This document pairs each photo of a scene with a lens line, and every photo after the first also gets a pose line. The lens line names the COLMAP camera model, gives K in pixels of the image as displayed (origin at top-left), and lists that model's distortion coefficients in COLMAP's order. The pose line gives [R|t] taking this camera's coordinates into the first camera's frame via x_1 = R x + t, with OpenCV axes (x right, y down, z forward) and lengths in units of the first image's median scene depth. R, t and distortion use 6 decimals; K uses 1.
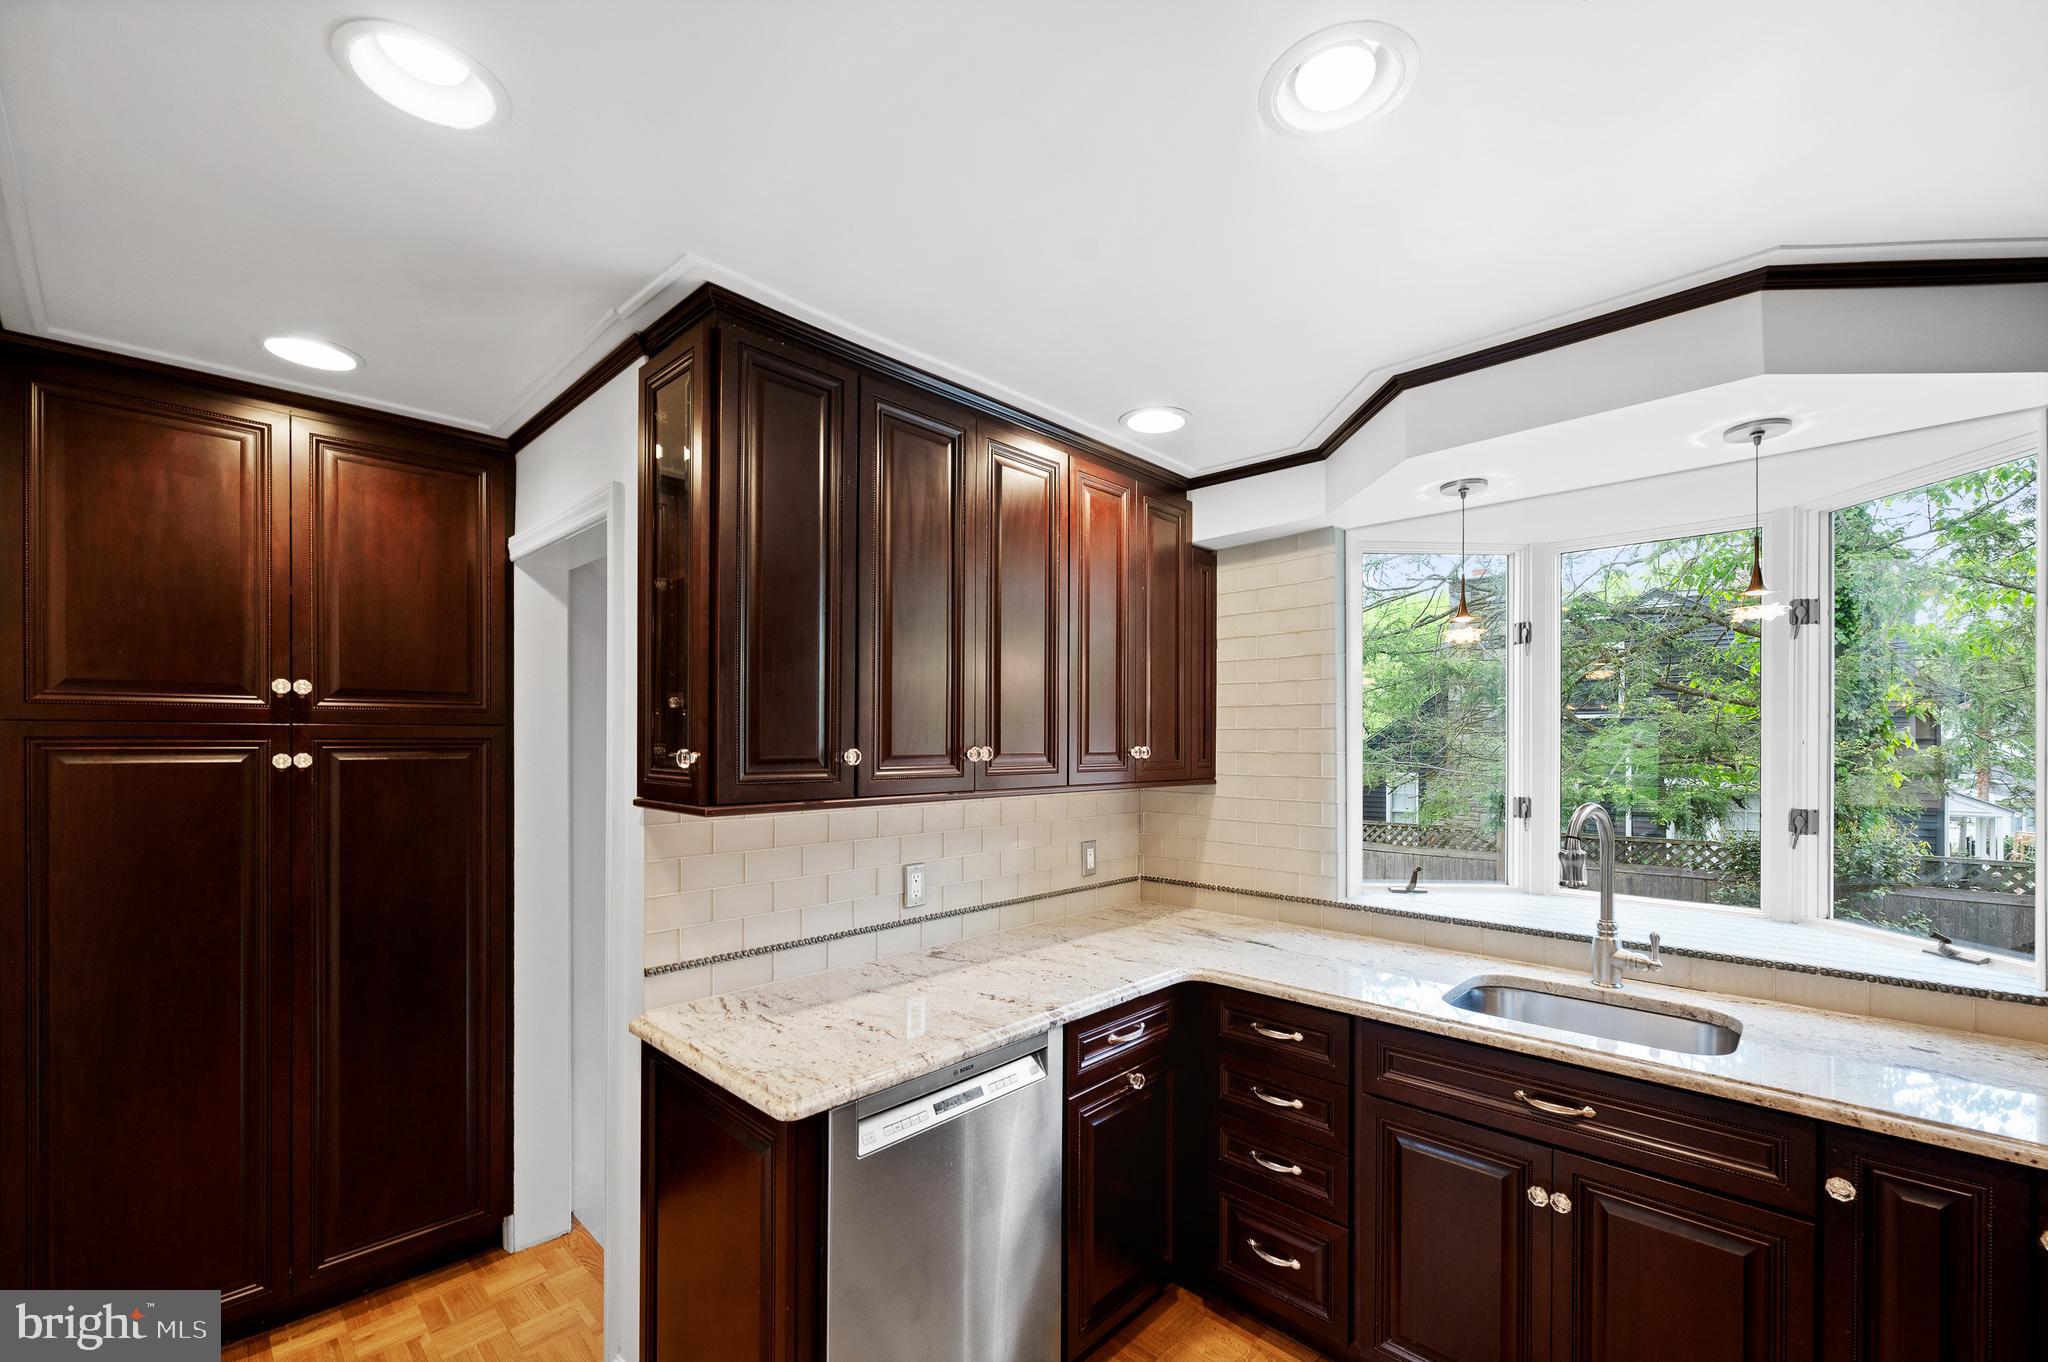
lens RADIAL K [[835.5, 0, 1029.7], [0, 835.5, 737.9], [0, 0, 1]] dist [-0.001712, 0.000272]
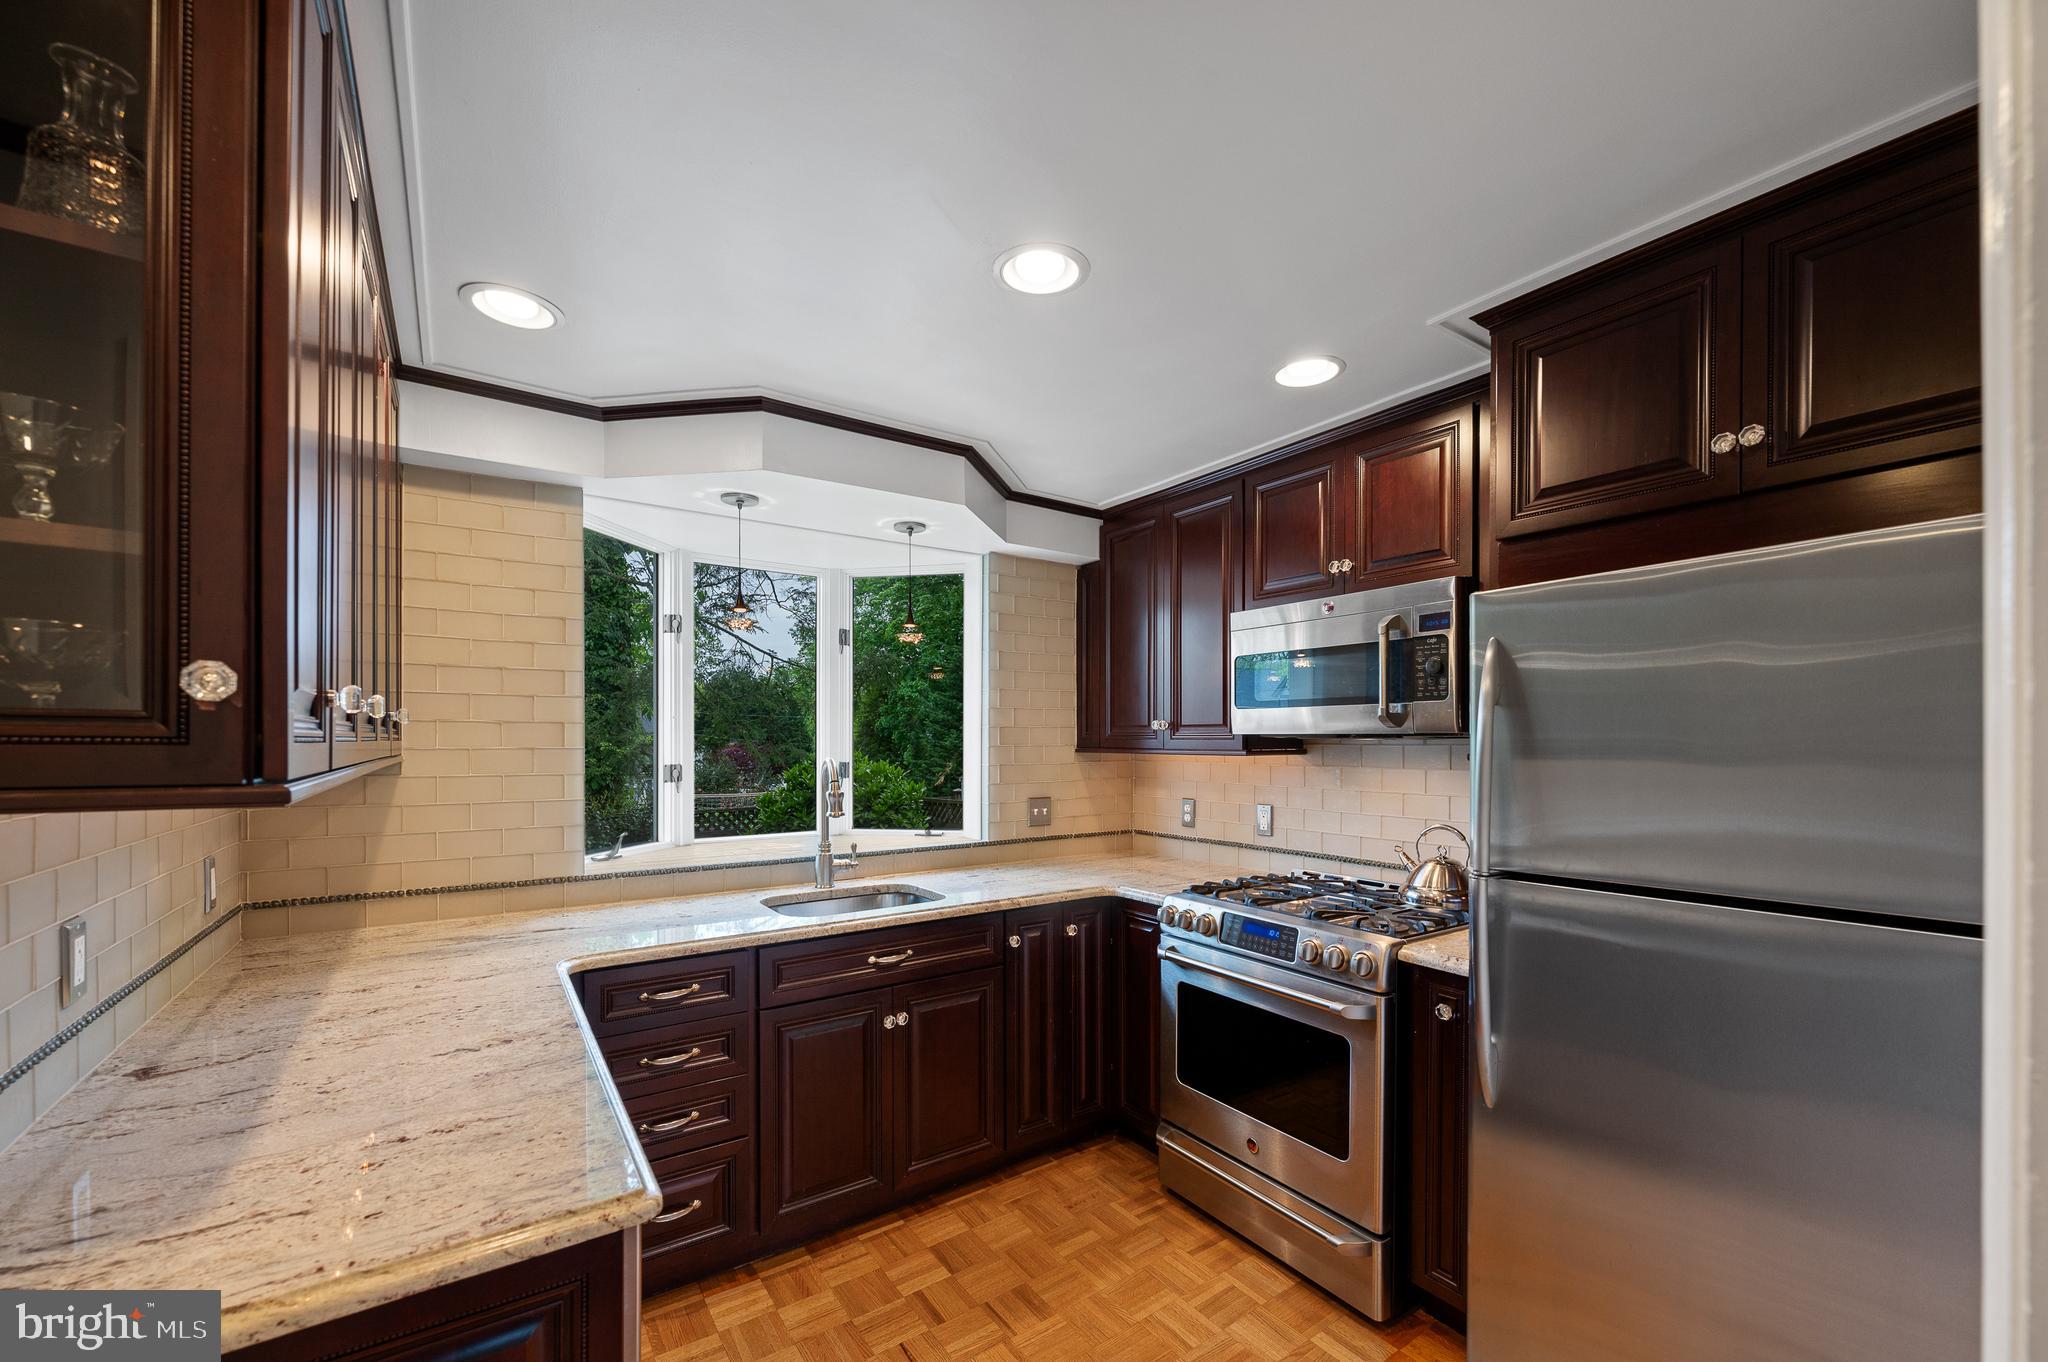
lens RADIAL K [[835.5, 0, 1029.7], [0, 835.5, 737.9], [0, 0, 1]] dist [-0.001712, 0.000272]
pose [[0.195568, 0.003531, 0.980684, -0.585396], [-0.006426, 0.999977, -0.002319, 0.042334], [-0.980669, -0.005849, 0.195586, 0.363451]]
